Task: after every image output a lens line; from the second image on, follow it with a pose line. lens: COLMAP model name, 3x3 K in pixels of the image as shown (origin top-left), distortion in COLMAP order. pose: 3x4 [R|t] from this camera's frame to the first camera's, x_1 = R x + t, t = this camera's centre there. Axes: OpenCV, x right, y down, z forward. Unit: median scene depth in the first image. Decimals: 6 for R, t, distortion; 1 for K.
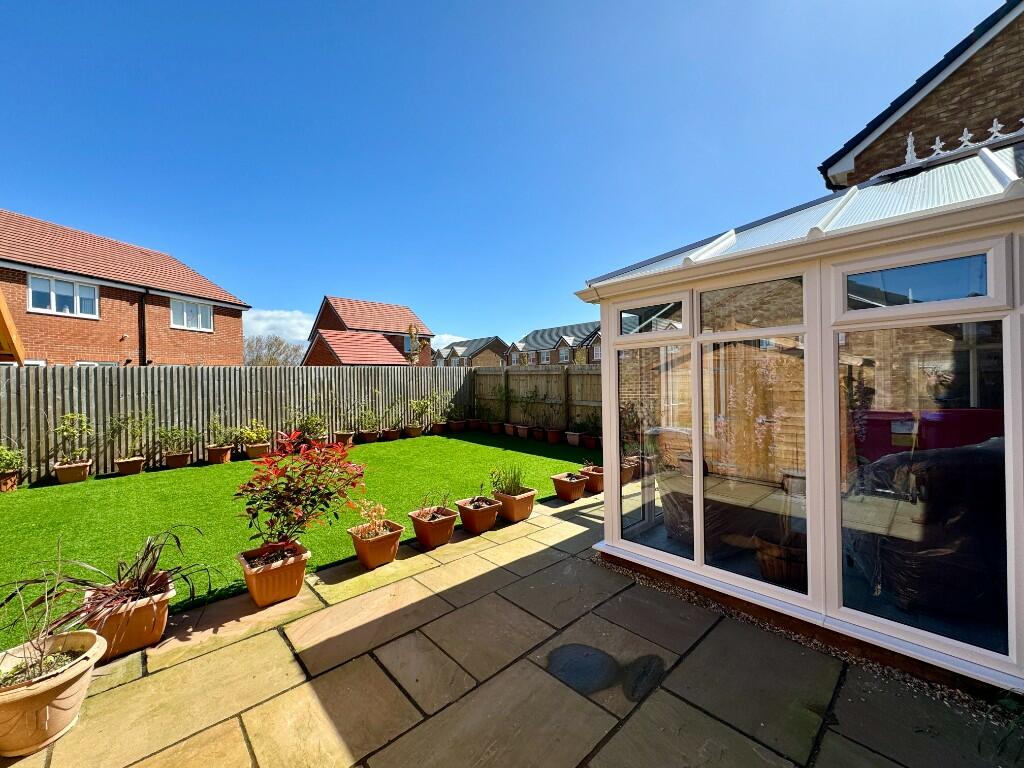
lens RADIAL K [[408.9, 0, 509.9], [0, 408.9, 384.4], [0, 0, 1]] dist [-0.000896, -0.000198]
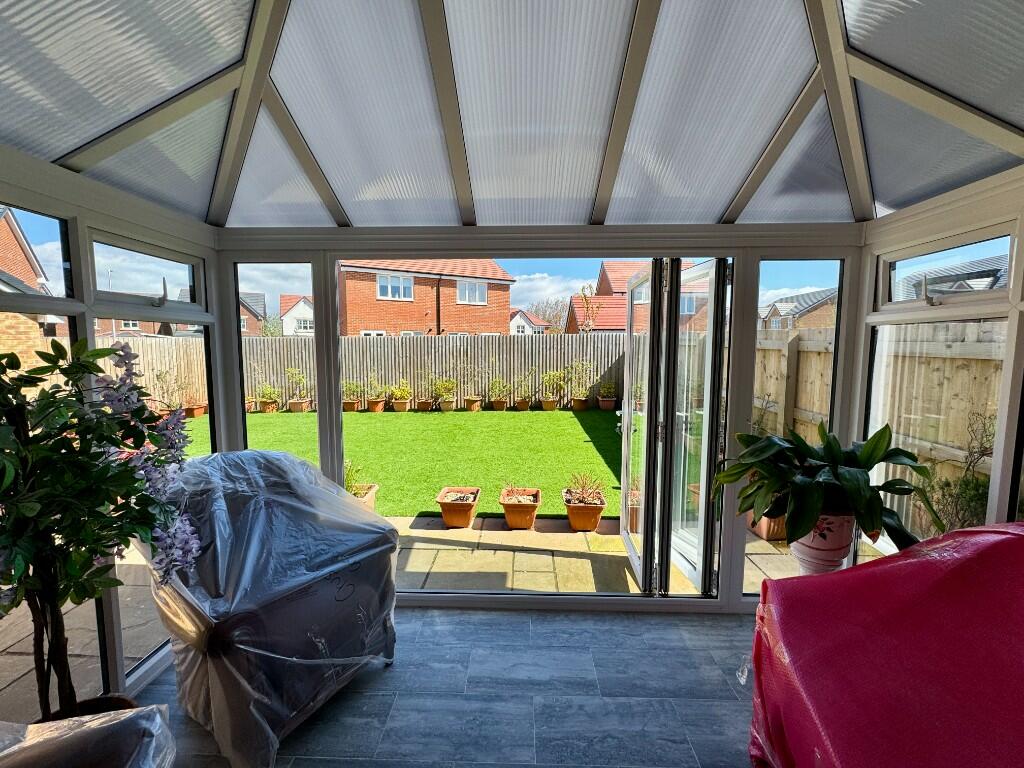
lens RADIAL K [[408.9, 0, 509.9], [0, 408.9, 384.4], [0, 0, 1]] dist [-0.000896, -0.000198]
pose [[0.708994, 0.080557, -0.700599, 0.263628], [-0.017264, 0.995139, 0.096954, -0.013842], [0.705003, -0.056645, 0.706938, 0.213969]]
